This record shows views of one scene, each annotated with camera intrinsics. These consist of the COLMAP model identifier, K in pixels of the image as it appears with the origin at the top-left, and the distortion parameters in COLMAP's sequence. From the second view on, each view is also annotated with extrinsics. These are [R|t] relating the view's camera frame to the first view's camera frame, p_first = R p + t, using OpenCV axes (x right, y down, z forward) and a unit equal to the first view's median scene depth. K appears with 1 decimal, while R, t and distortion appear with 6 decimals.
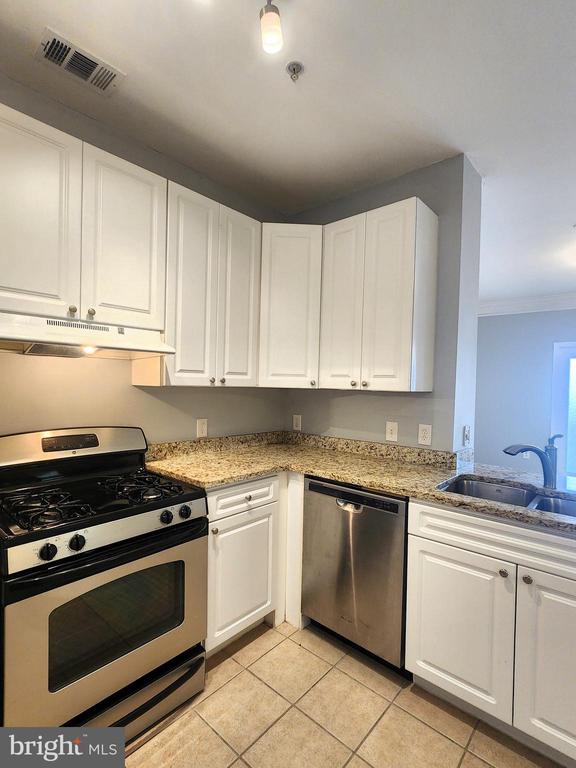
lens RADIAL K [[378.3, 0, 285.5], [0, 378.3, 388.5], [0, 0, 1]] dist [0.000326, 0.000225]
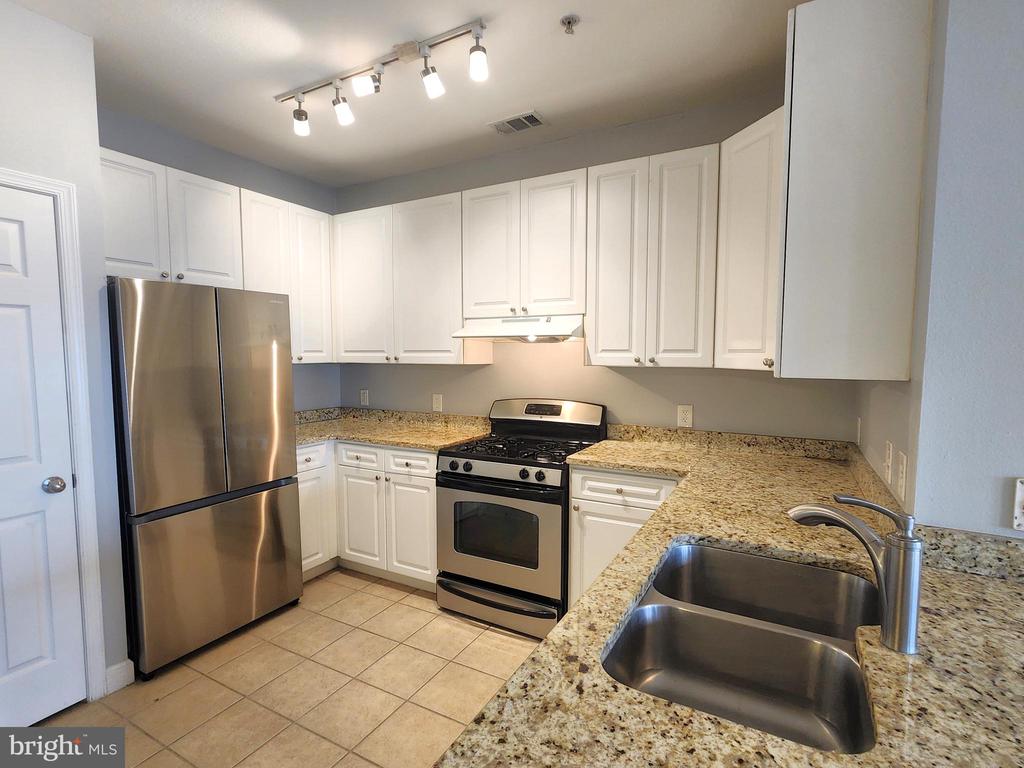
lens RADIAL K [[504.4, 0, 519.8], [0, 504.4, 387.0], [0, 0, 1]] dist [0.000326, 0.000225]
pose [[0.233954, 0.044020, -0.971251, 1.027844], [-0.010823, 0.999030, 0.042672, -0.006154], [0.972187, 0.000529, 0.234204, 0.499943]]
